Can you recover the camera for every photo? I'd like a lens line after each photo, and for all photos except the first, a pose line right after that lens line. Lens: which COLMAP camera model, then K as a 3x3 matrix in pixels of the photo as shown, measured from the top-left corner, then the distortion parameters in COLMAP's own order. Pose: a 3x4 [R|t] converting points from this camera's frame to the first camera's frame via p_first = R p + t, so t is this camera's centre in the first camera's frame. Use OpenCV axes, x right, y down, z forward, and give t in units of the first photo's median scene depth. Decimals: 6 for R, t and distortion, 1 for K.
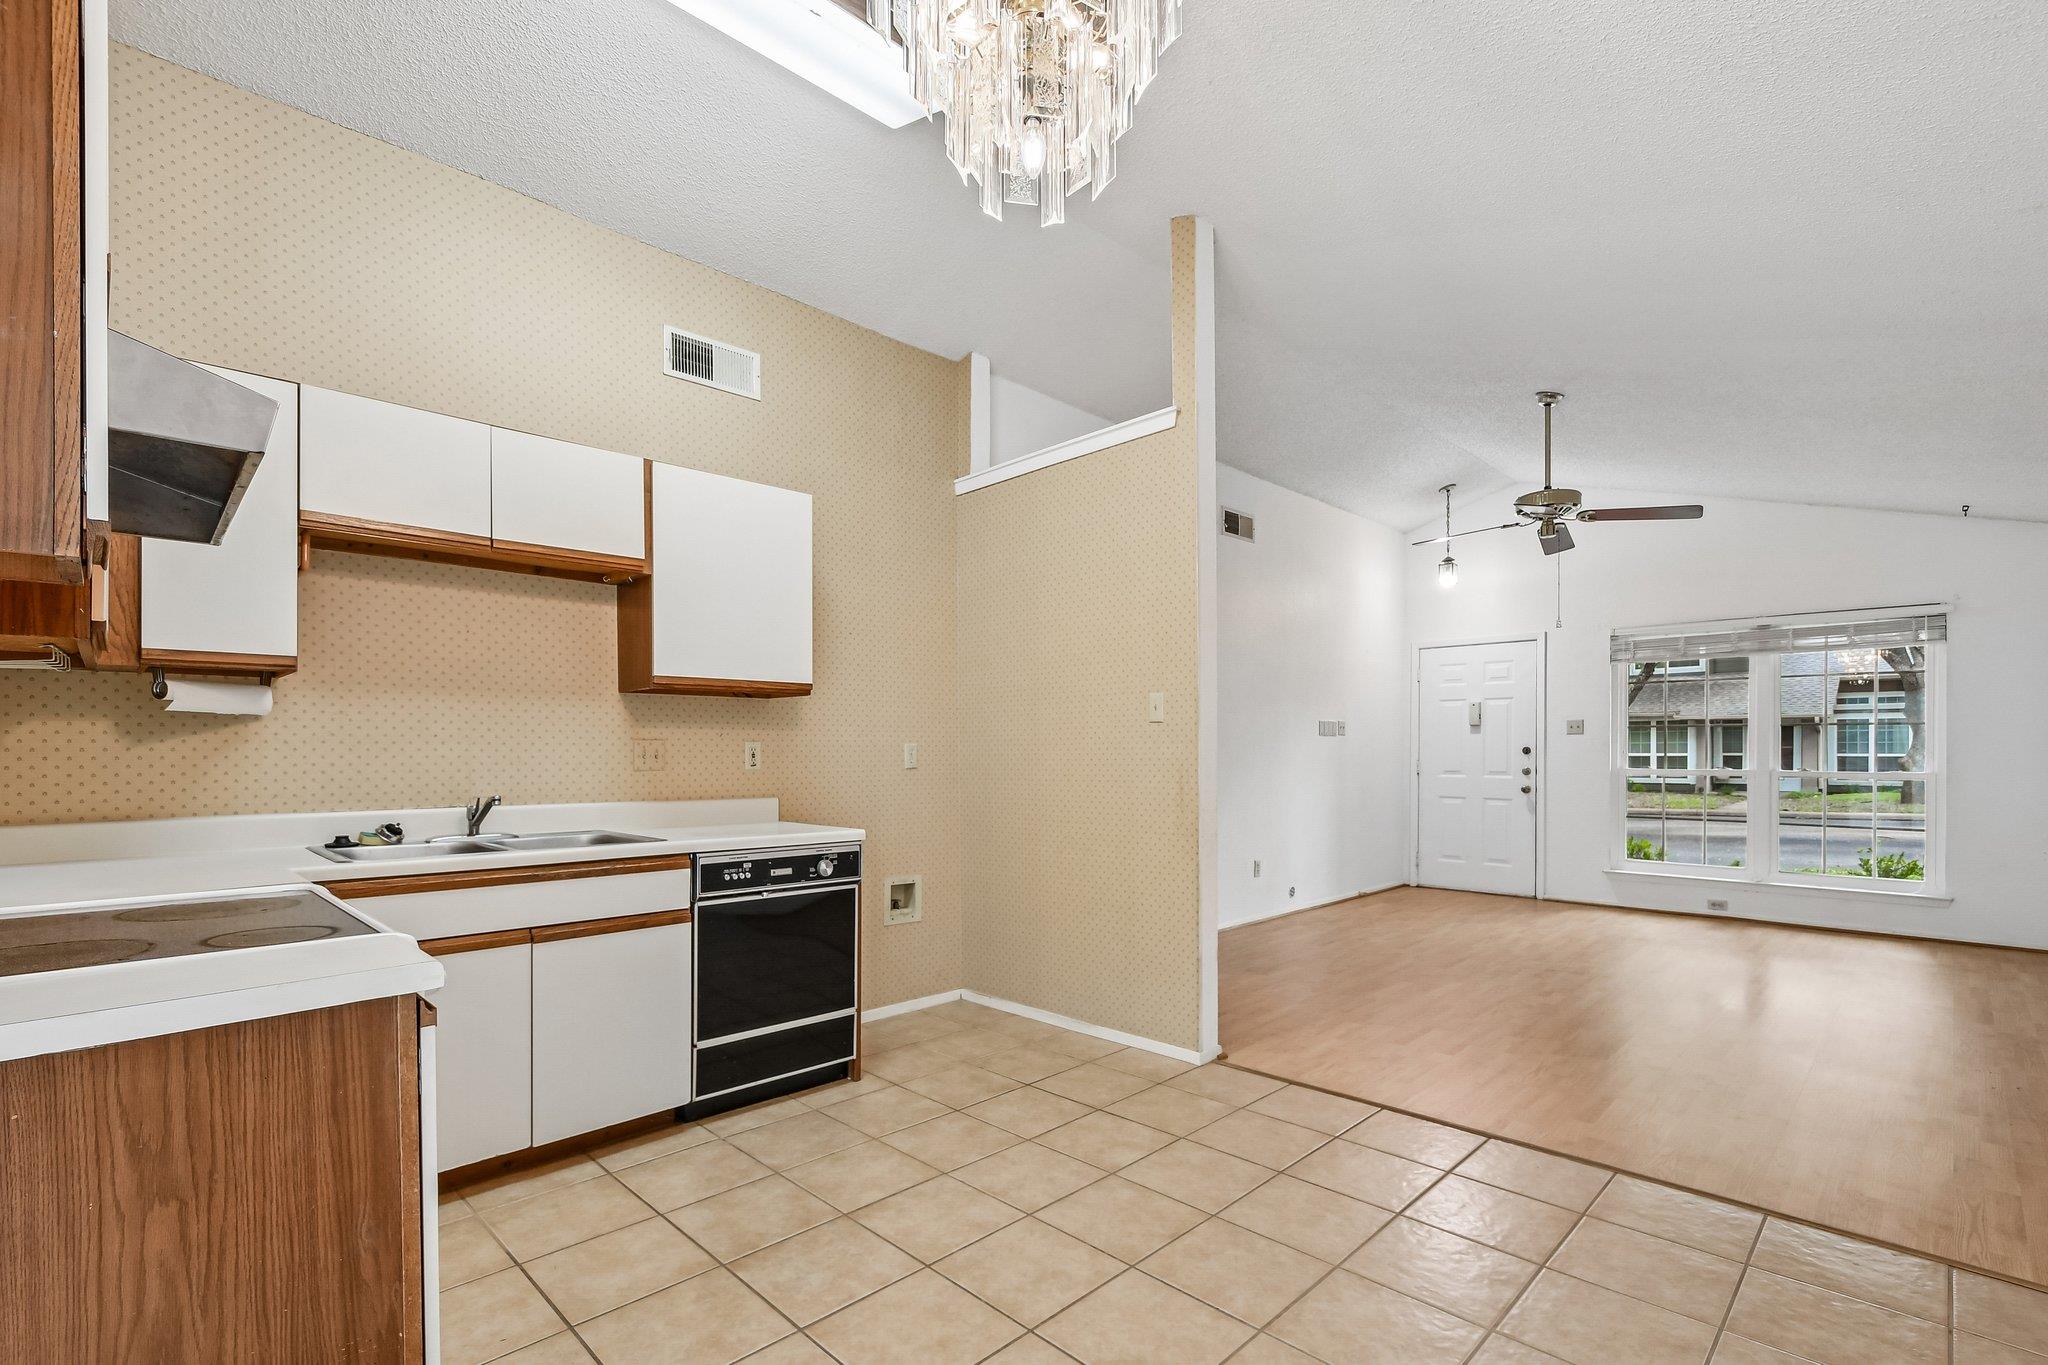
lens RADIAL K [[930.0, 0, 1022.6], [0, 930.0, 749.7], [0, 0, 1]] dist [-0.000123, -0.000687]
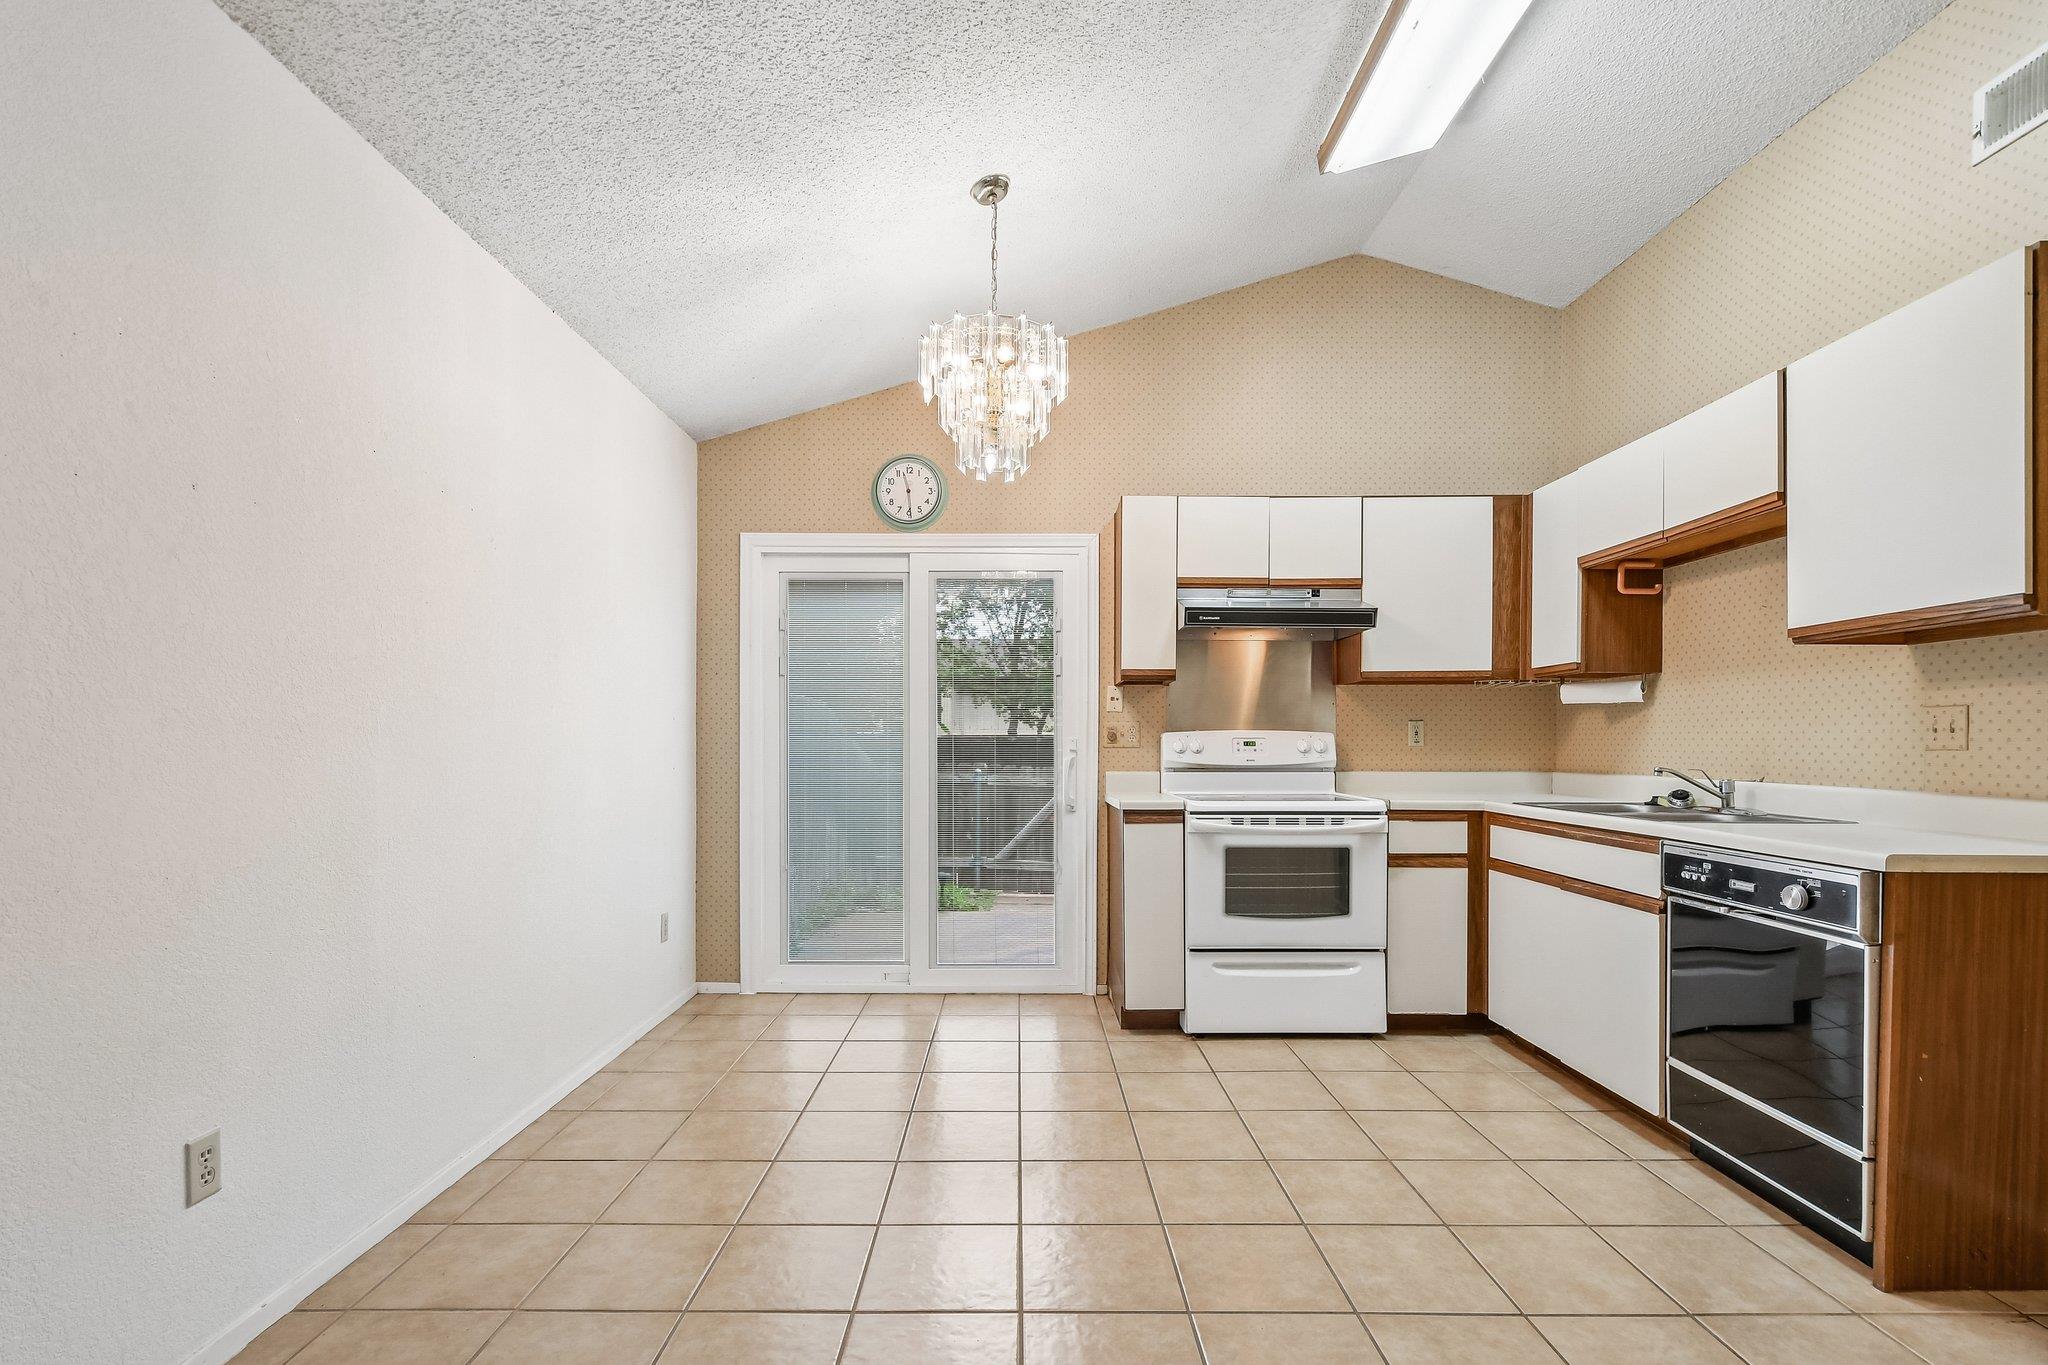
lens RADIAL K [[930.0, 0, 1022.6], [0, 930.0, 749.7], [0, 0, 1]] dist [-0.000123, -0.000687]
pose [[-0.701462, 0.003632, -0.712697, 0.321645], [-0.001813, 0.999975, 0.006880, 0.010142], [0.712704, 0.006118, -0.701438, 0.543411]]
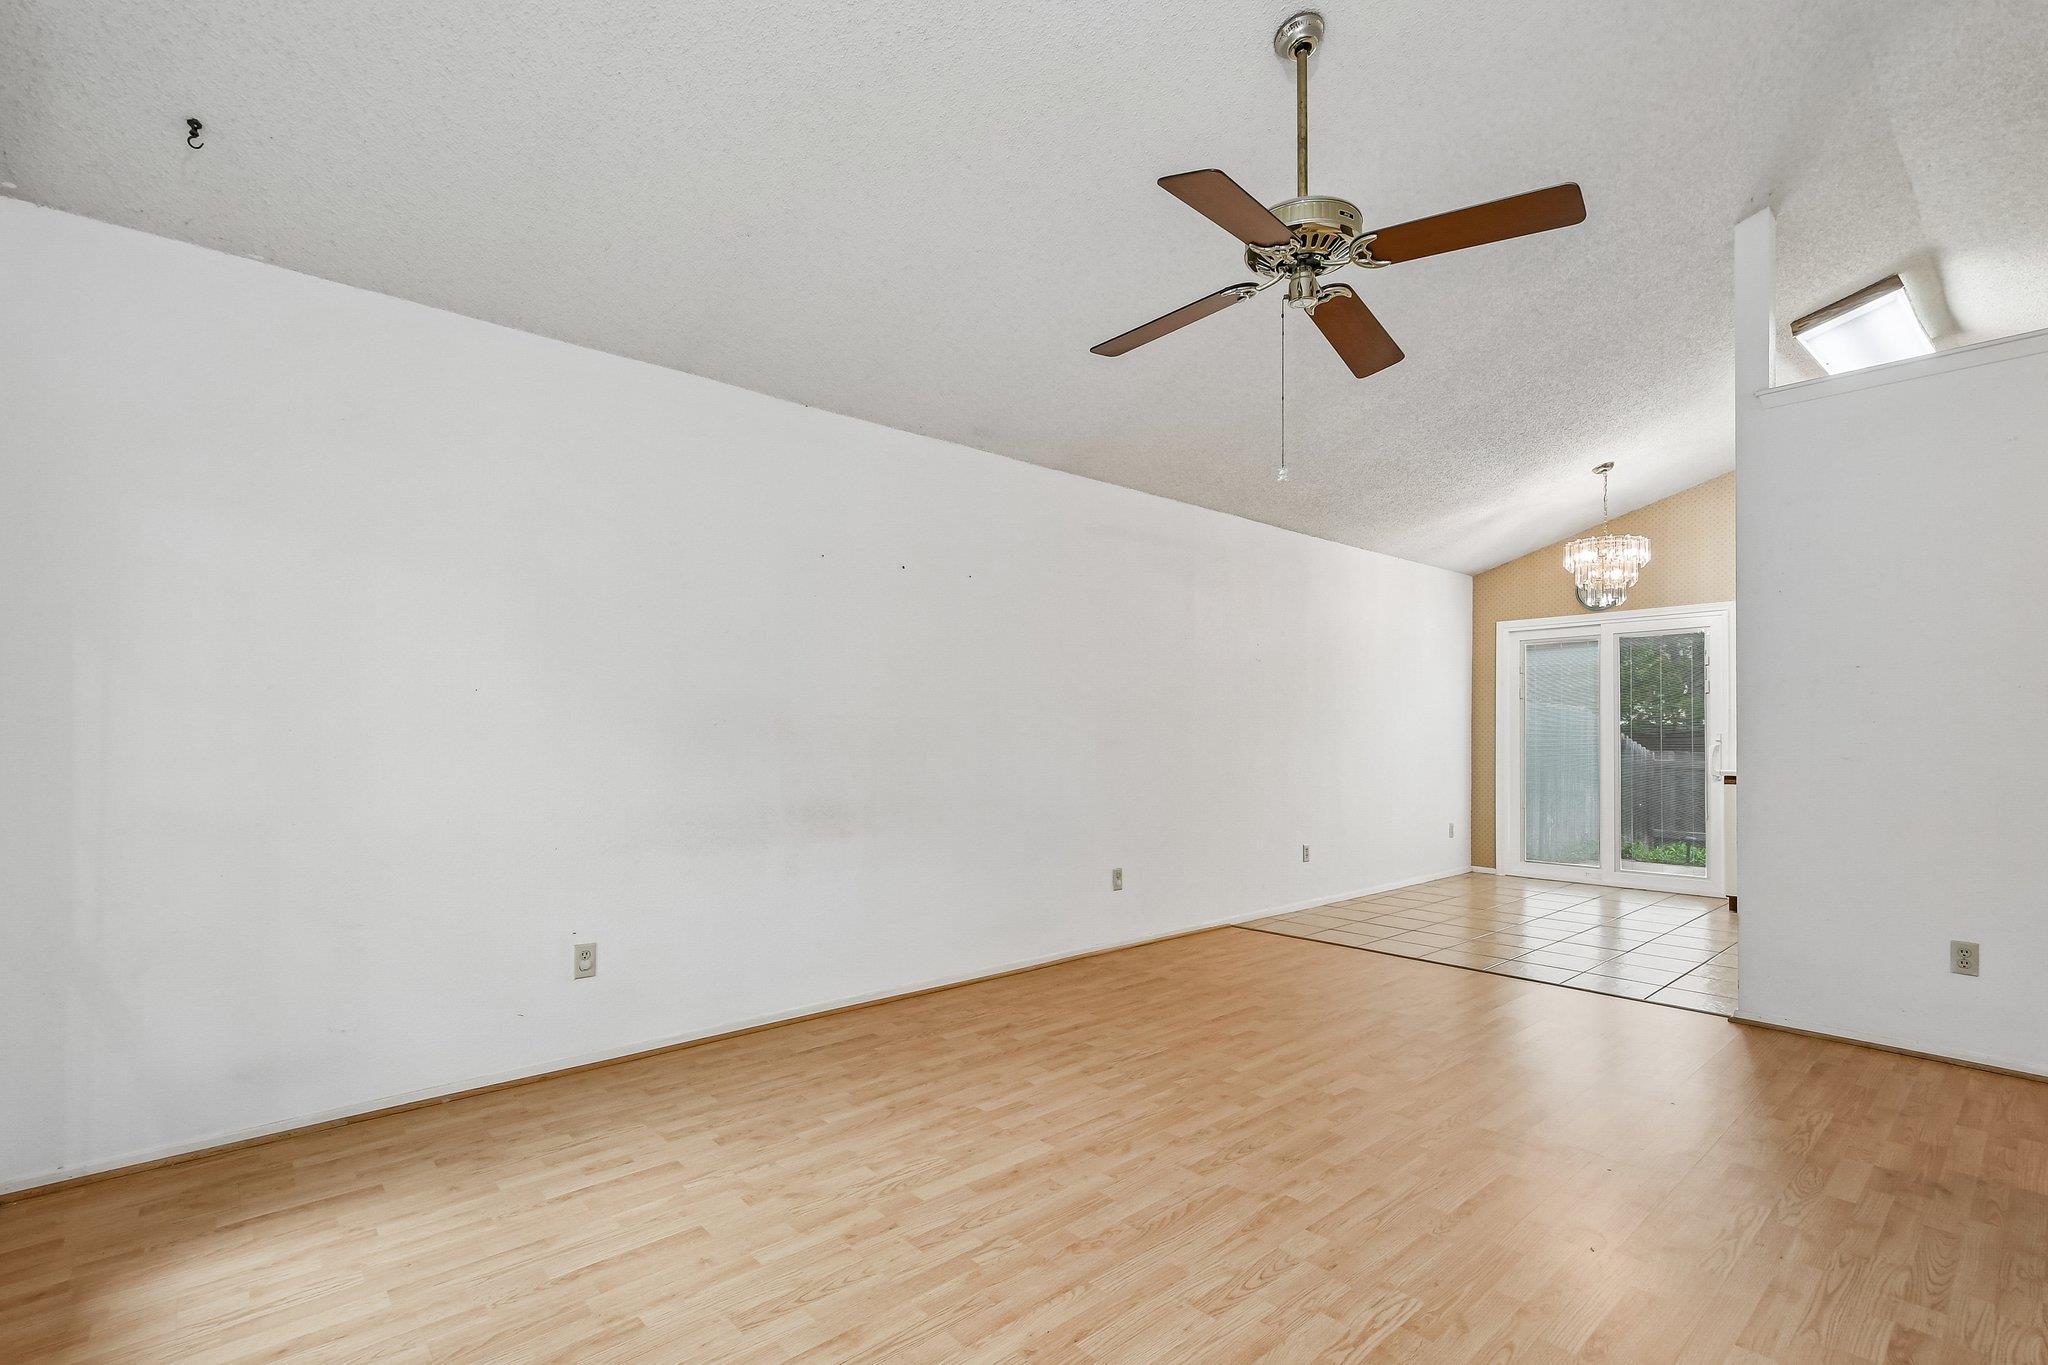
lens RADIAL K [[930.0, 0, 1022.6], [0, 930.0, 749.7], [0, 0, 1]] dist [-0.000123, -0.000687]
pose [[-0.998465, 0.001635, 0.055361, 0.549831], [0.002419, 0.999898, 0.014085, 0.008815], [-0.055333, 0.014197, -0.998367, 1.210039]]
